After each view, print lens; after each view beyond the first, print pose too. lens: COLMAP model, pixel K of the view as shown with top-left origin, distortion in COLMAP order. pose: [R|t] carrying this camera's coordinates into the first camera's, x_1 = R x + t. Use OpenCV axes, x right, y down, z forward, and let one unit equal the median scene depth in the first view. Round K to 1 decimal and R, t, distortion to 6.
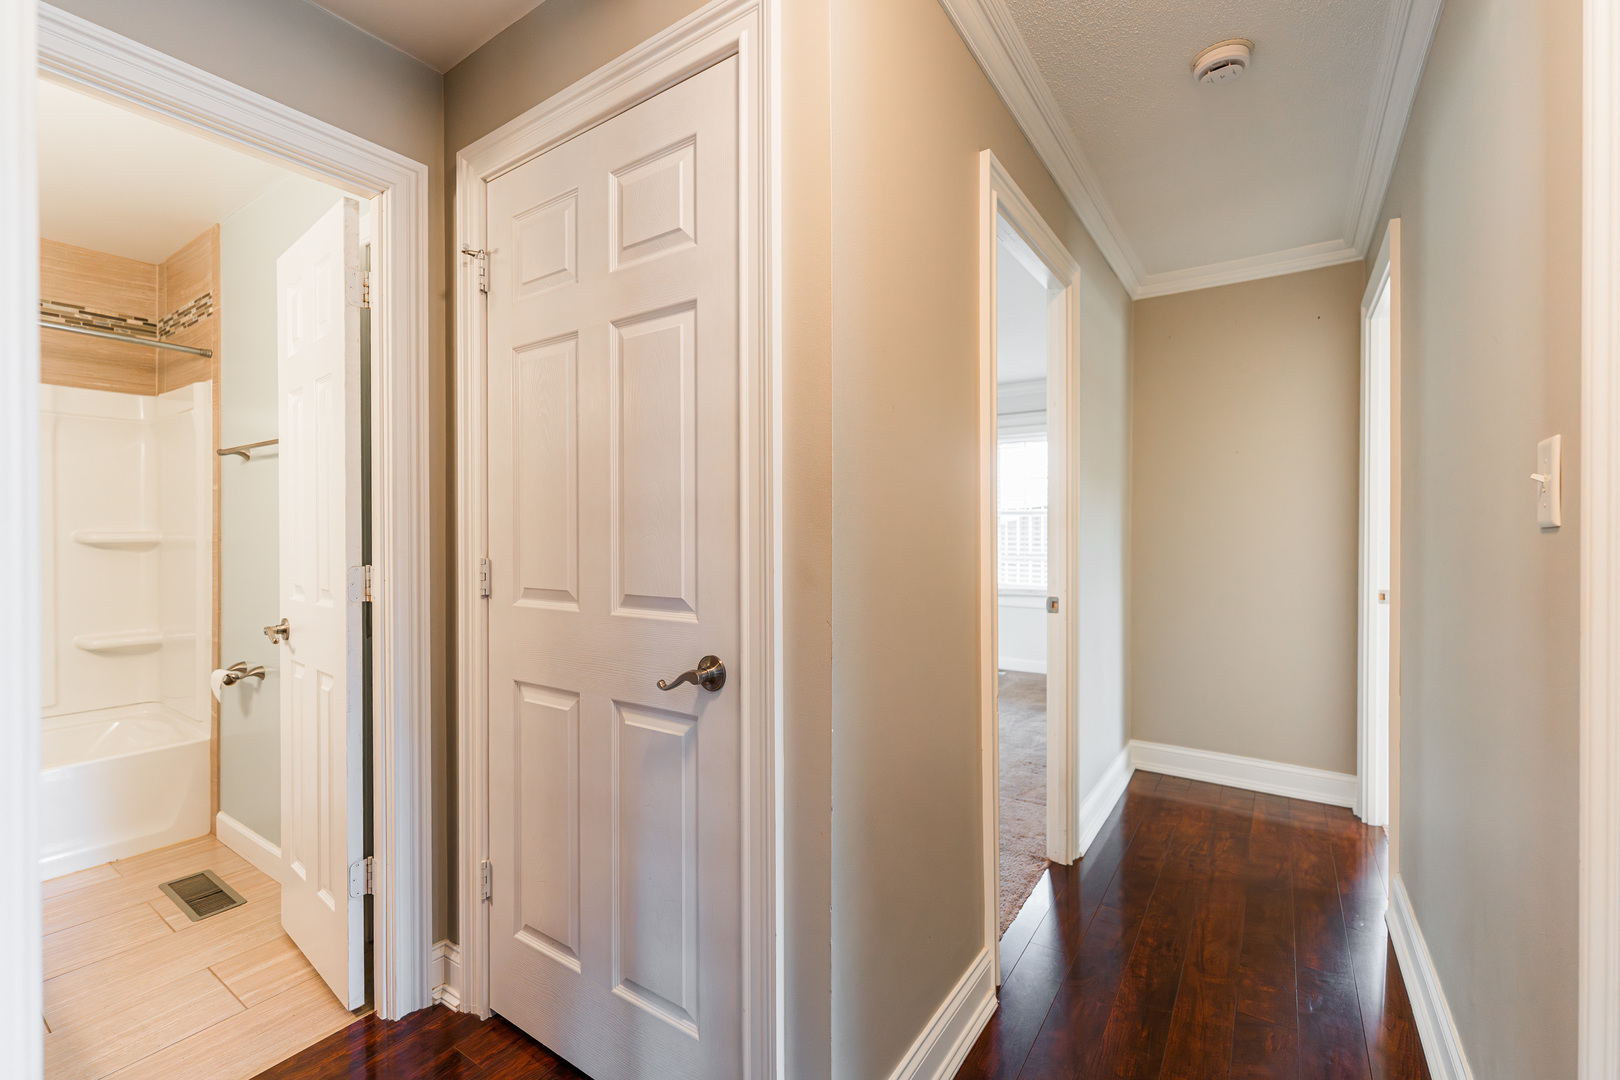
lens RADIAL K [[665.9, 0, 810.6], [0, 665.9, 539.0], [0, 0, 1]] dist [-0.001787, 0.001050]
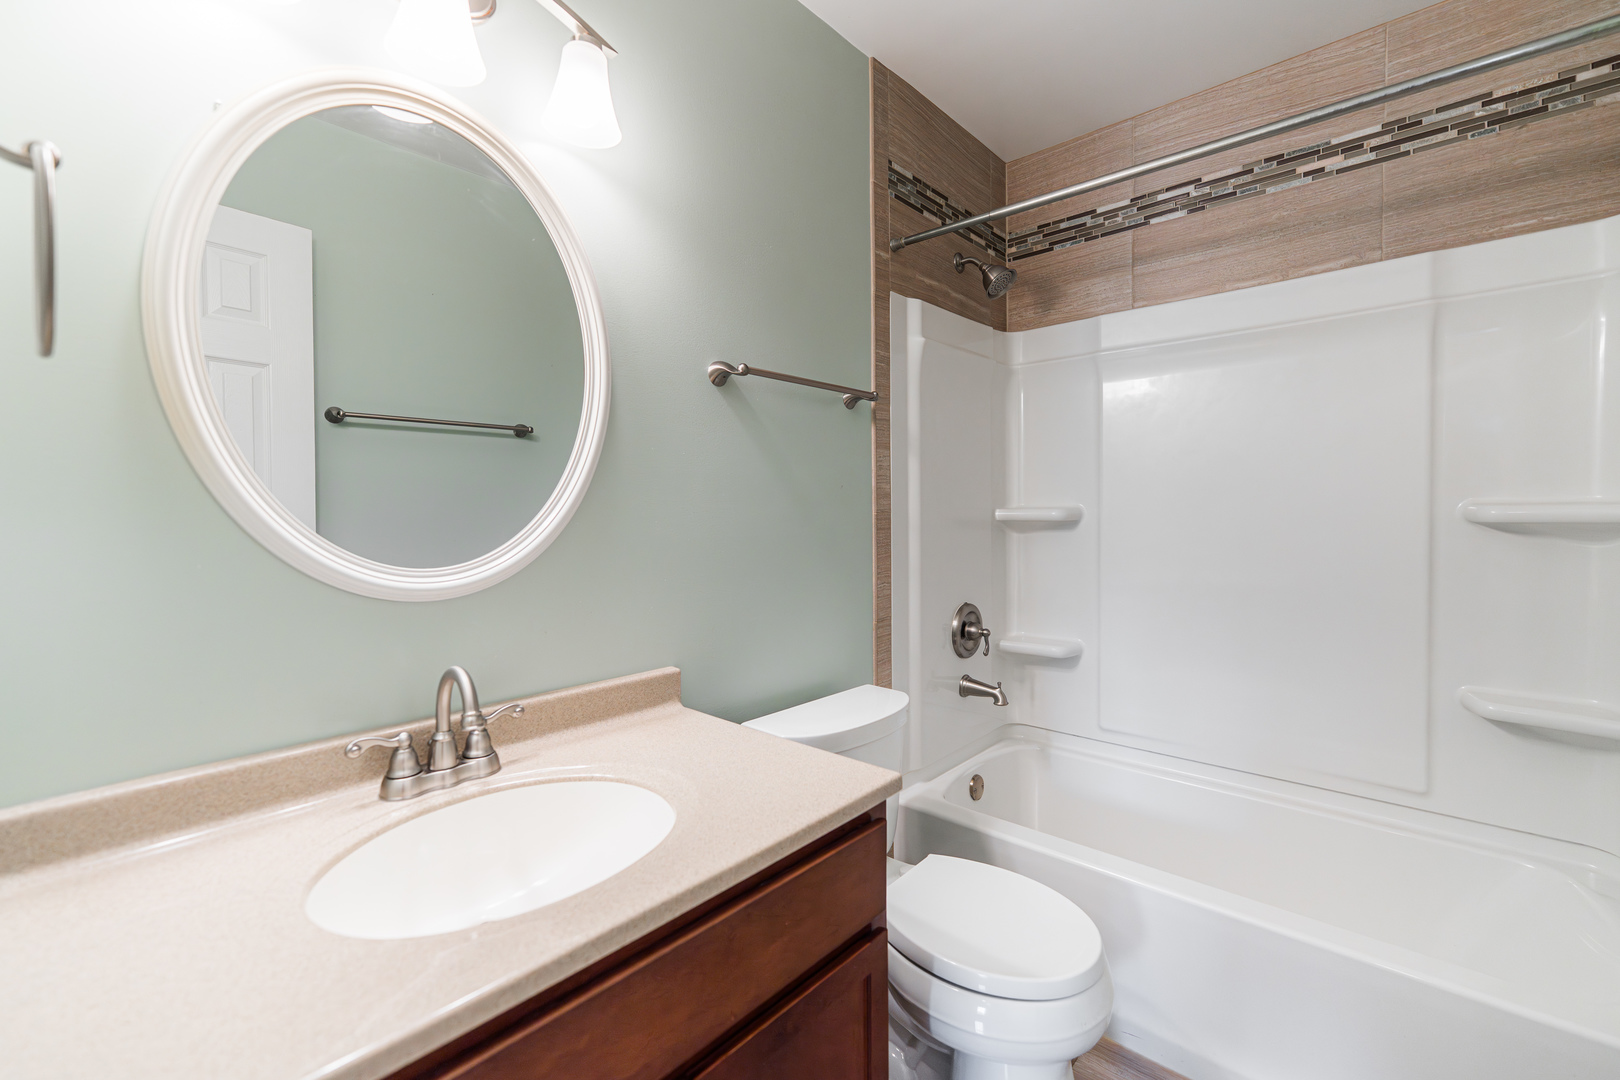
lens RADIAL K [[665.9, 0, 807.8], [0, 665.9, 529.8], [0, 0, 1]] dist [-0.001787, 0.001050]
pose [[-0.151759, 0.022155, -0.988169, -0.449729], [-0.003375, 0.999731, 0.022933, 0.001239], [0.988412, 0.006815, -0.151643, 0.521475]]
